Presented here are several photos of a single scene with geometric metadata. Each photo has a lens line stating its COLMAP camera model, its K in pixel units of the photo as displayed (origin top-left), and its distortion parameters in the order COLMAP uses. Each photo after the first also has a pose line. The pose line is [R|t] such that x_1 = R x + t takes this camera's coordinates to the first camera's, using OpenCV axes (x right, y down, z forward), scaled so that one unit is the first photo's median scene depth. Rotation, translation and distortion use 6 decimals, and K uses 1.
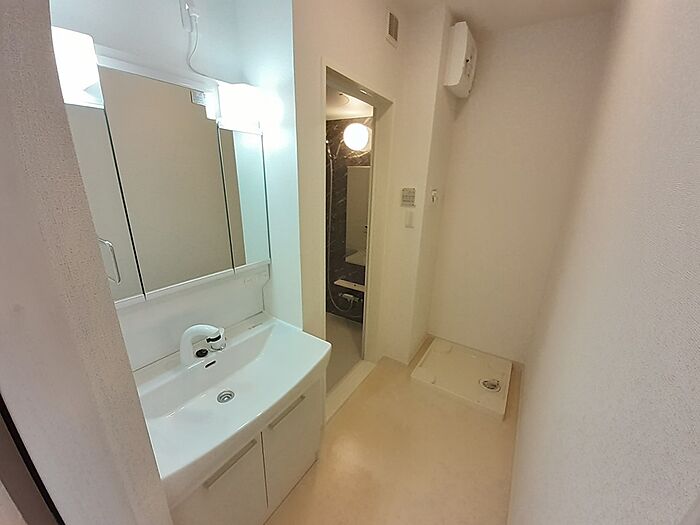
lens RADIAL K [[282.5, 0, 349.4], [0, 282.5, 262.9], [0, 0, 1]] dist [-0.004622, -0.000259]
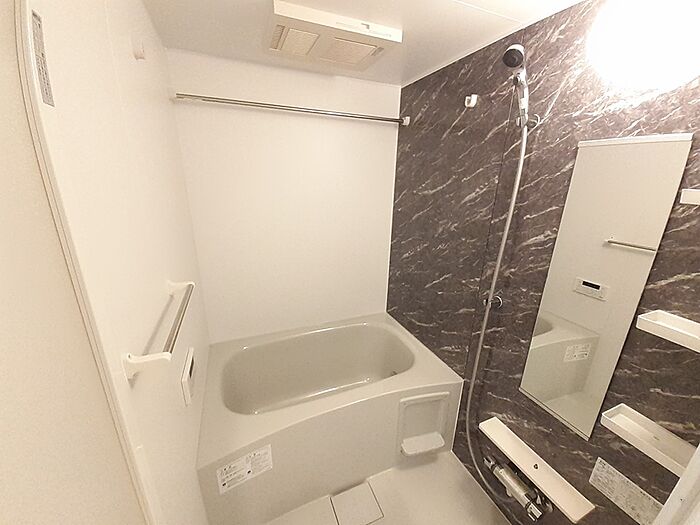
lens RADIAL K [[282.5, 0, 351.2], [0, 282.5, 264.3], [0, 0, 1]] dist [-0.004622, -0.000259]
pose [[0.824040, 0.164663, -0.542074, -0.024833], [-0.161591, 0.985397, 0.053684, -0.179748], [0.542998, 0.043356, 0.838614, 0.597391]]
